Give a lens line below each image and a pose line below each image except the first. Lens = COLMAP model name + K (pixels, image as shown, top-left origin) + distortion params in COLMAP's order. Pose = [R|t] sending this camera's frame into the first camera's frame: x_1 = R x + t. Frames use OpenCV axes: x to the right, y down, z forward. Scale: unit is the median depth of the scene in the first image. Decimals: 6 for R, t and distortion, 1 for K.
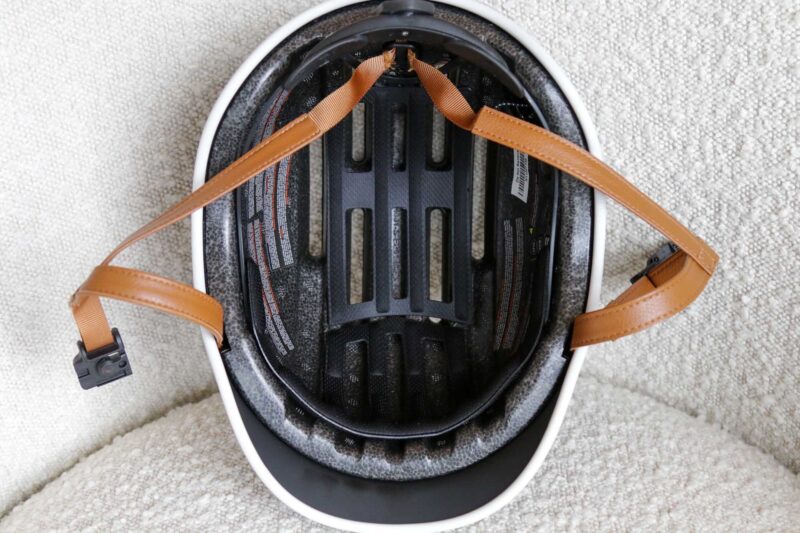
lens RADIAL K [[1287.1, 0, 400.7], [0, 1287.1, 266.4], [0, 0, 1]] dist [0.035102, 0.000000]
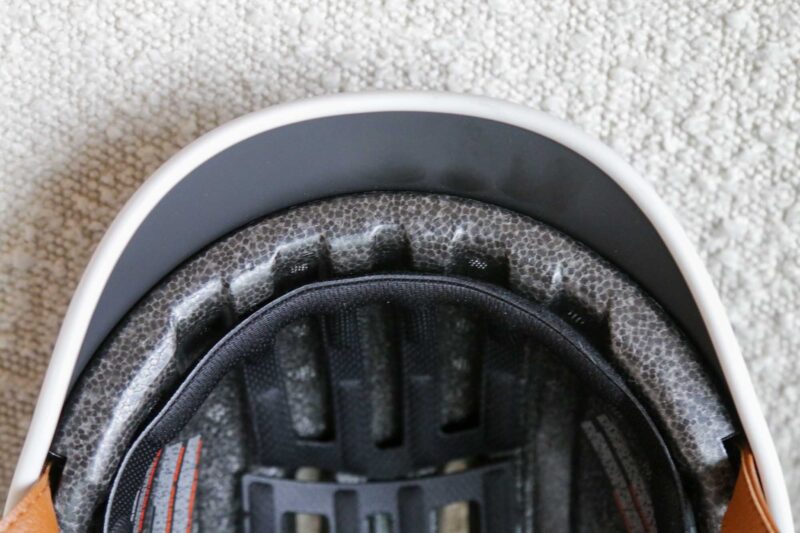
lens RADIAL K [[2019.3, 0, 400.5], [0, 2019.3, 266.4], [0, 0, 1]] dist [-0.046658, 0.000000]
pose [[-0.998979, 0.034165, -0.029569, 0.014683], [-0.036577, -0.995685, 0.085288, 0.068113], [-0.026527, 0.086283, 0.995917, 0.204299]]
